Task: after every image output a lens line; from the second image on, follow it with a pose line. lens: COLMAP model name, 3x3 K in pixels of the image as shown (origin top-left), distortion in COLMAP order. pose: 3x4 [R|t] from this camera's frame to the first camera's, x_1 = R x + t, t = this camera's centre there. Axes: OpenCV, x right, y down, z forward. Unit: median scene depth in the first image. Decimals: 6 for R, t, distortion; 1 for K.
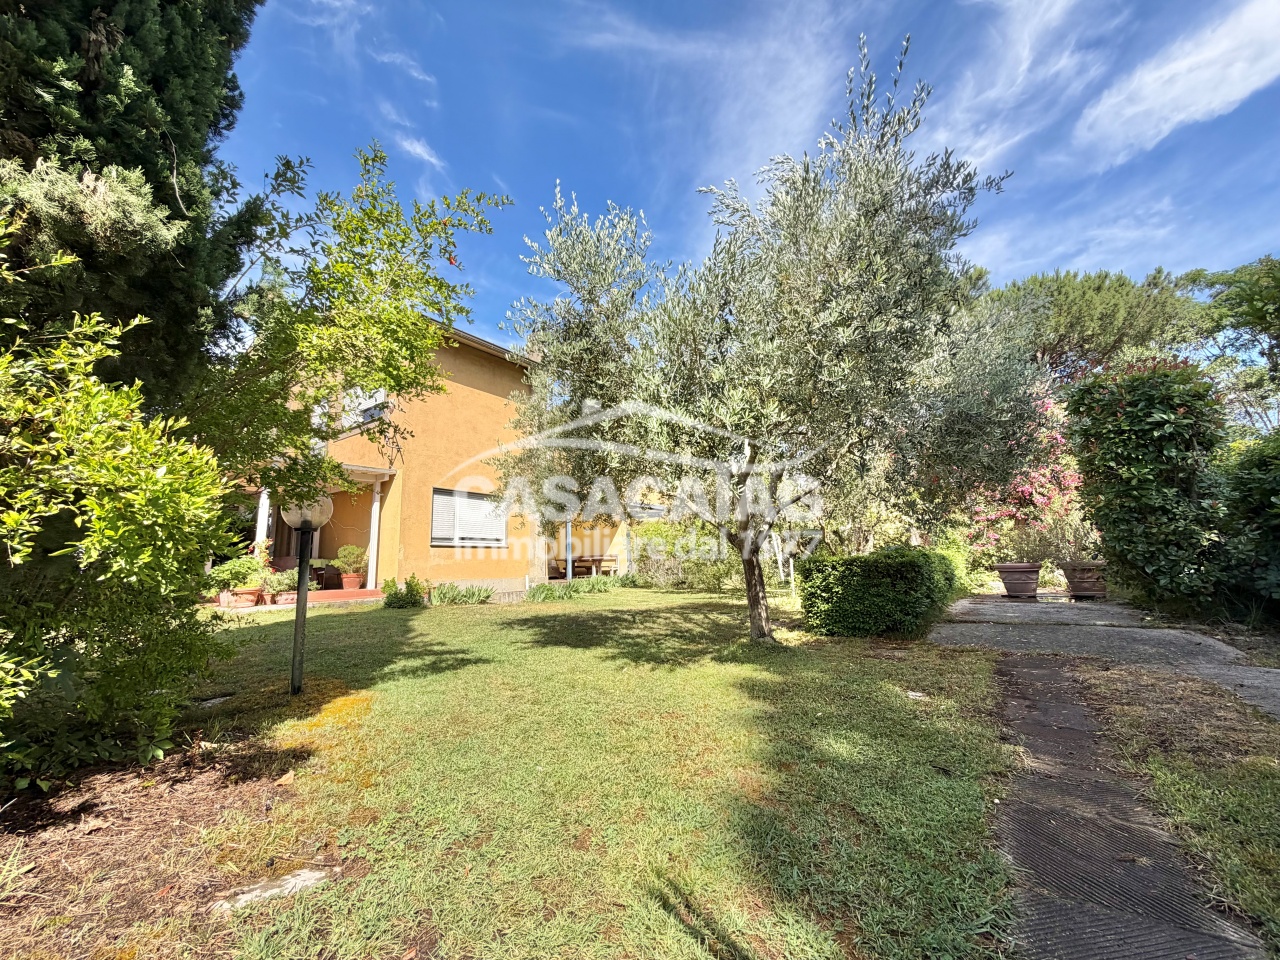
lens RADIAL K [[506.0, 0, 644.2], [0, 506.0, 480.7], [0, 0, 1]] dist [-0.000776, -0.000175]
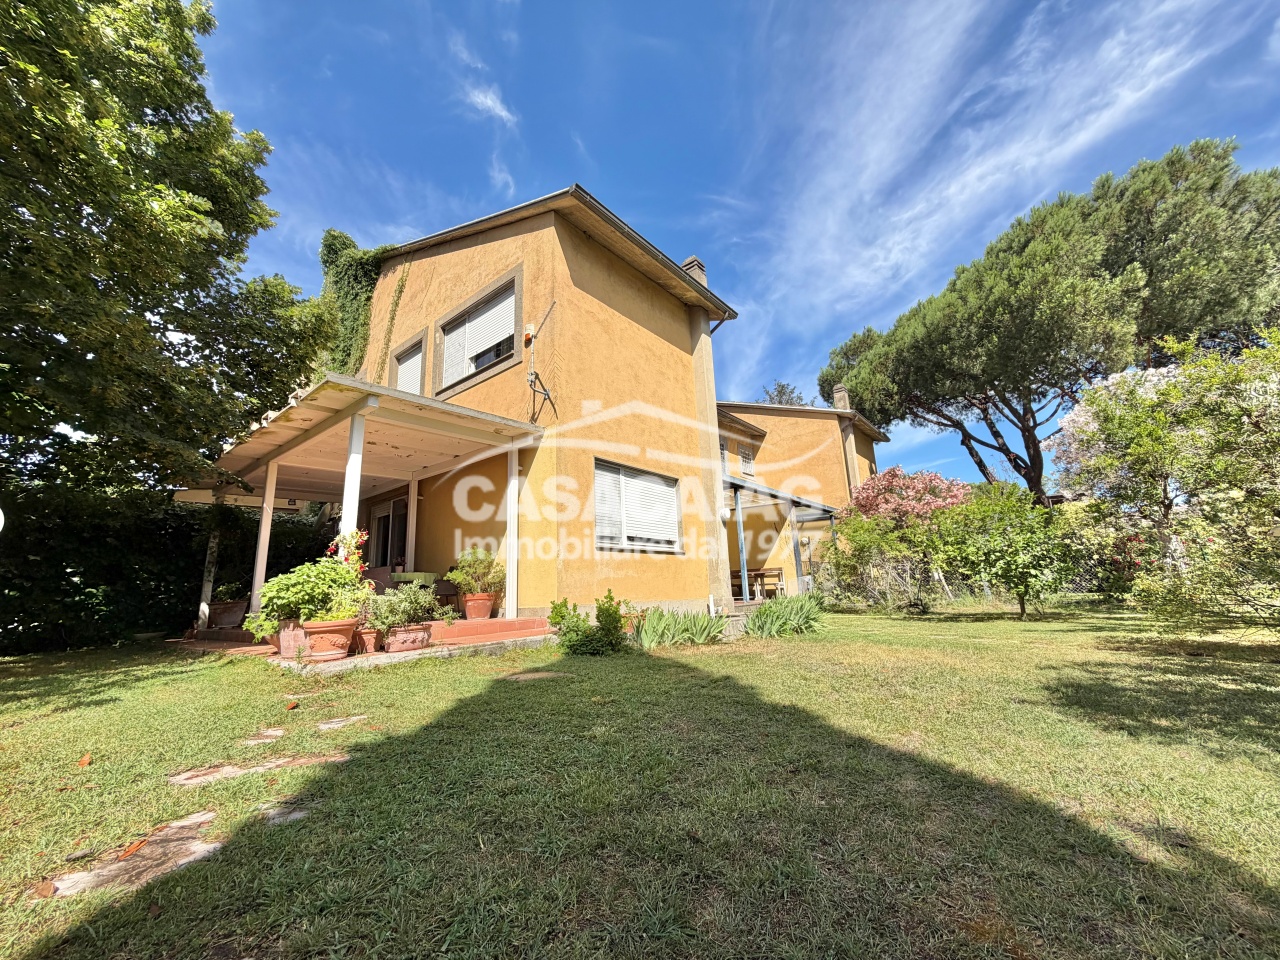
lens RADIAL K [[506.0, 0, 634.9], [0, 506.0, 477.8], [0, 0, 1]] dist [-0.000776, -0.000175]
pose [[0.998673, -0.018972, -0.047880, -0.362518], [0.016446, 0.998480, -0.052613, 0.080608], [0.048805, 0.051756, 0.997466, 0.398882]]
